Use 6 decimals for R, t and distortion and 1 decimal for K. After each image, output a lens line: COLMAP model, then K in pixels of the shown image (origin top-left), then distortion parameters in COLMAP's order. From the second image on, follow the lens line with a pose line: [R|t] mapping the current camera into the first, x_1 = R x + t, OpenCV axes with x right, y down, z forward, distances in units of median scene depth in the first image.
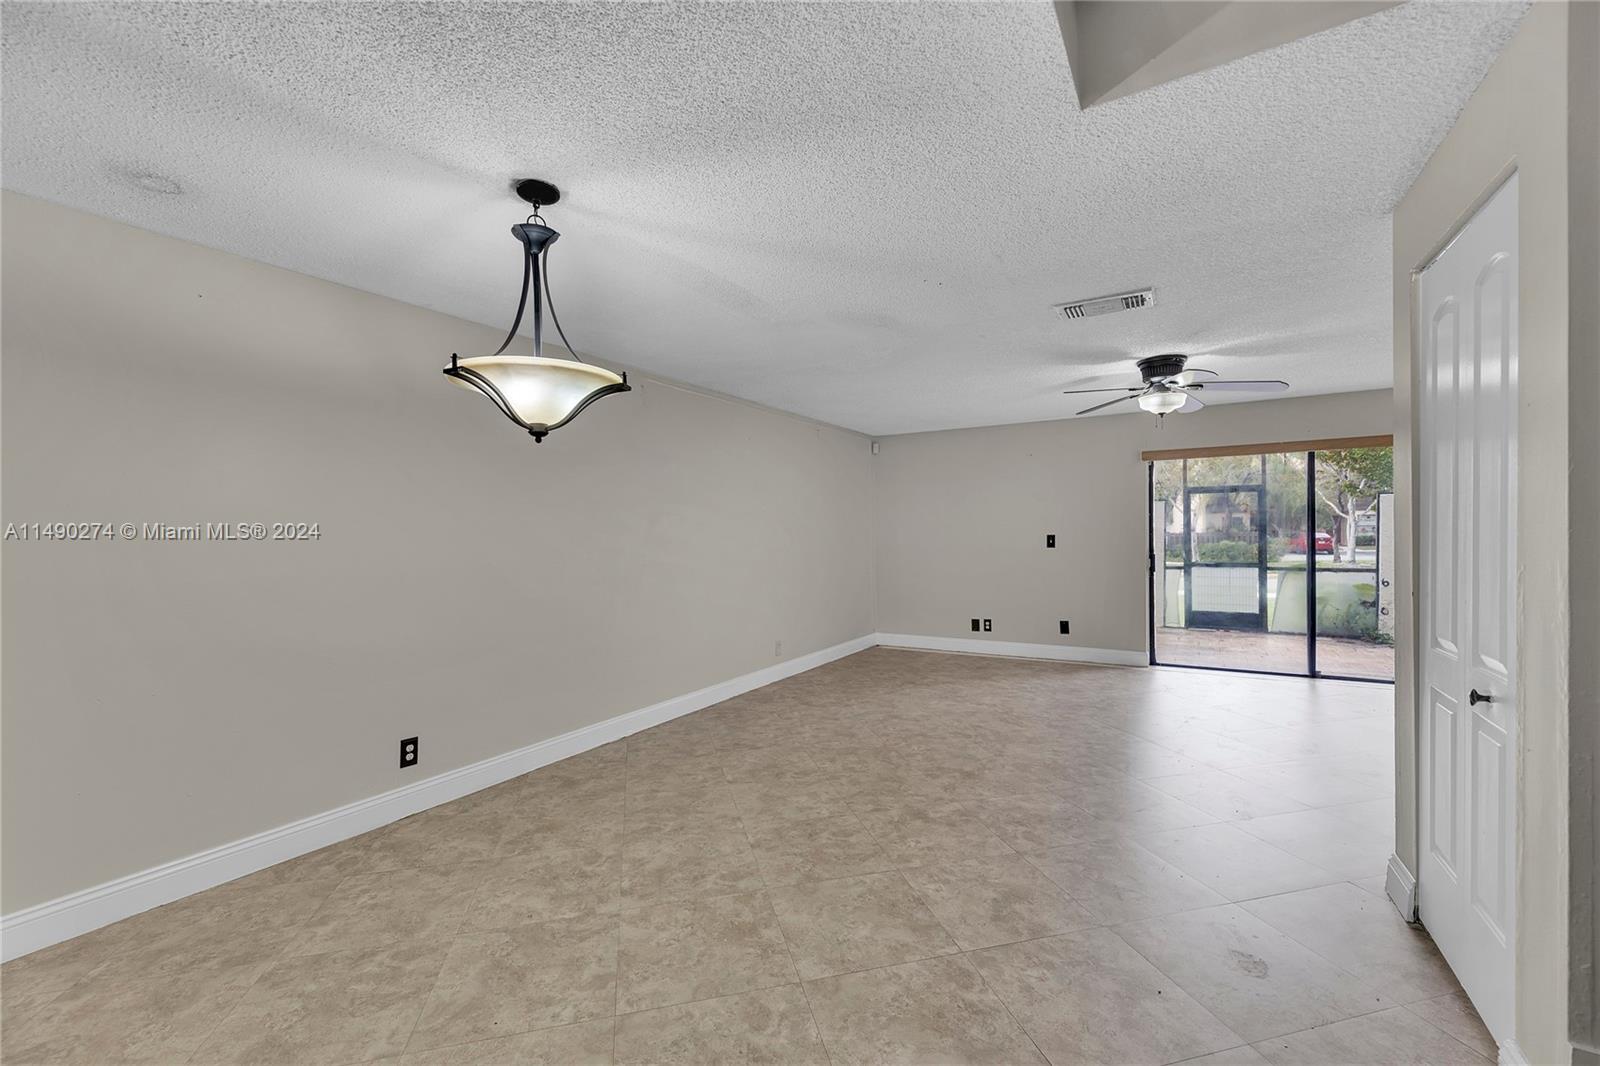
lens RADIAL K [[657.4, 0, 801.2], [0, 657.4, 538.8], [0, 0, 1]] dist [-0.001711, 0.000143]
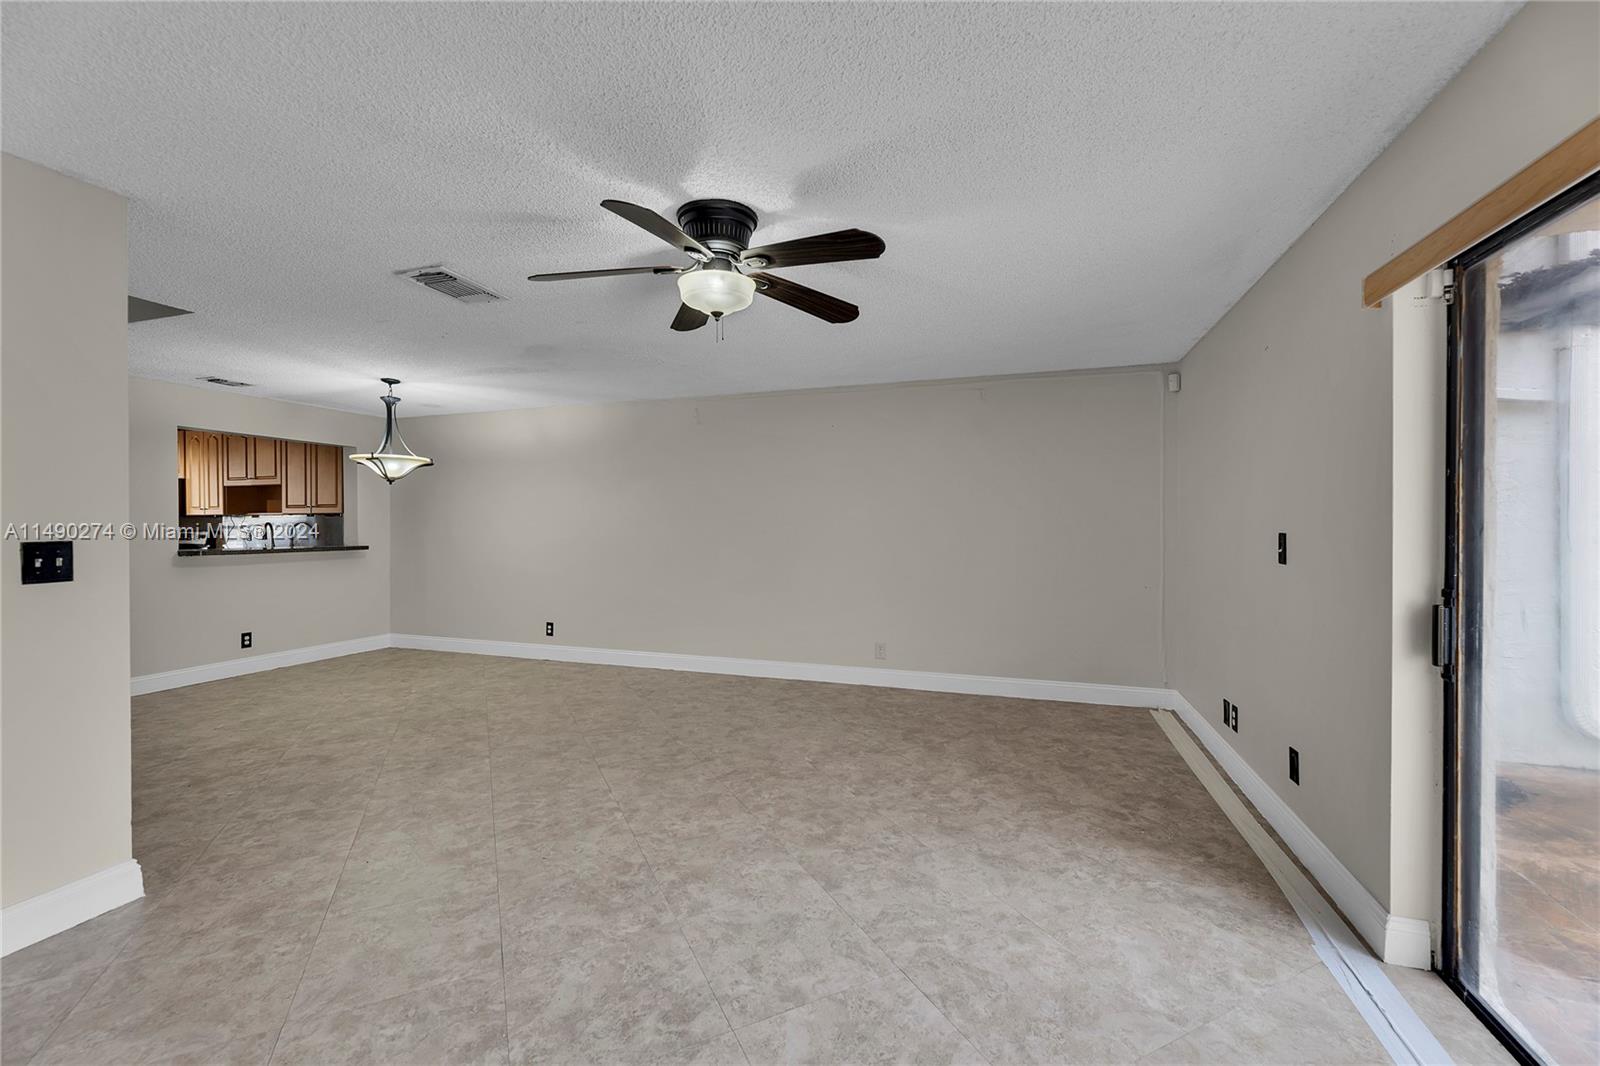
lens RADIAL K [[657.4, 0, 797.7], [0, 657.4, 529.2], [0, 0, 1]] dist [-0.001711, 0.000143]
pose [[0.208499, 0.018656, -0.977845, 1.166689], [-0.010479, 0.999803, 0.016841, -0.020111], [0.977966, 0.006735, 0.208654, 0.998854]]
